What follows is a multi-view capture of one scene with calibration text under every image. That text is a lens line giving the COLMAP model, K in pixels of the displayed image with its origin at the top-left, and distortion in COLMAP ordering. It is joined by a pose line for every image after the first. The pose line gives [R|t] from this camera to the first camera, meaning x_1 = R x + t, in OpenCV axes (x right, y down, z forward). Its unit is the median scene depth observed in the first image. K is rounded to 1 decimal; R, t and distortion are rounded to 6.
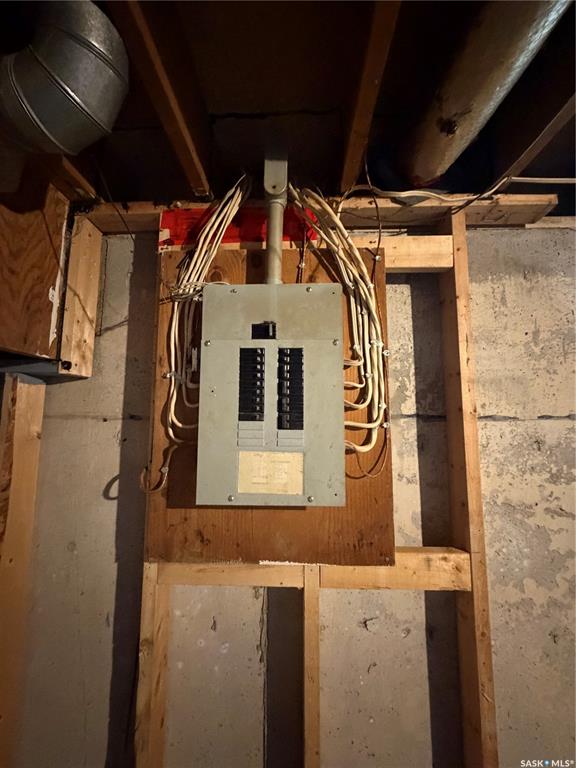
lens RADIAL K [[305.7, 0, 283.1], [0, 305.7, 383.4], [0, 0, 1]] dist [-0.000033, -0.000017]
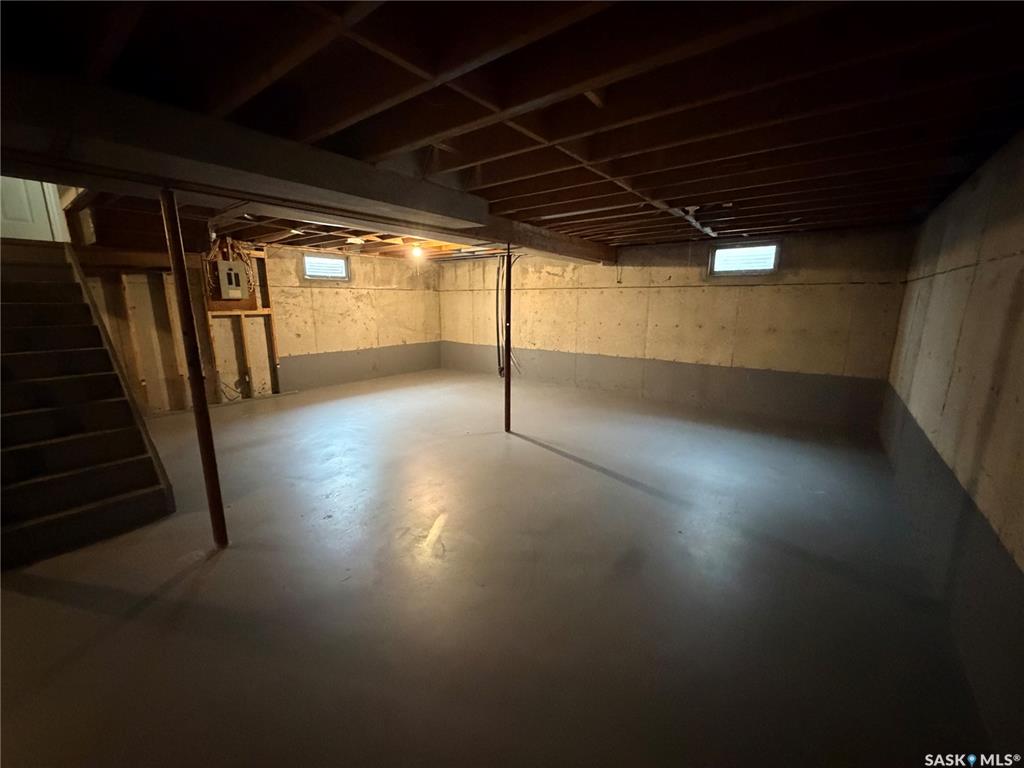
lens RADIAL K [[407.6, 0, 503.4], [0, 407.6, 388.6], [0, 0, 1]] dist [-0.000033, -0.000017]
pose [[0.589604, -0.170589, 0.789472, -3.236653], [-0.085669, 0.958720, 0.271141, -0.502813], [-0.803136, -0.227499, 0.550651, -7.339845]]
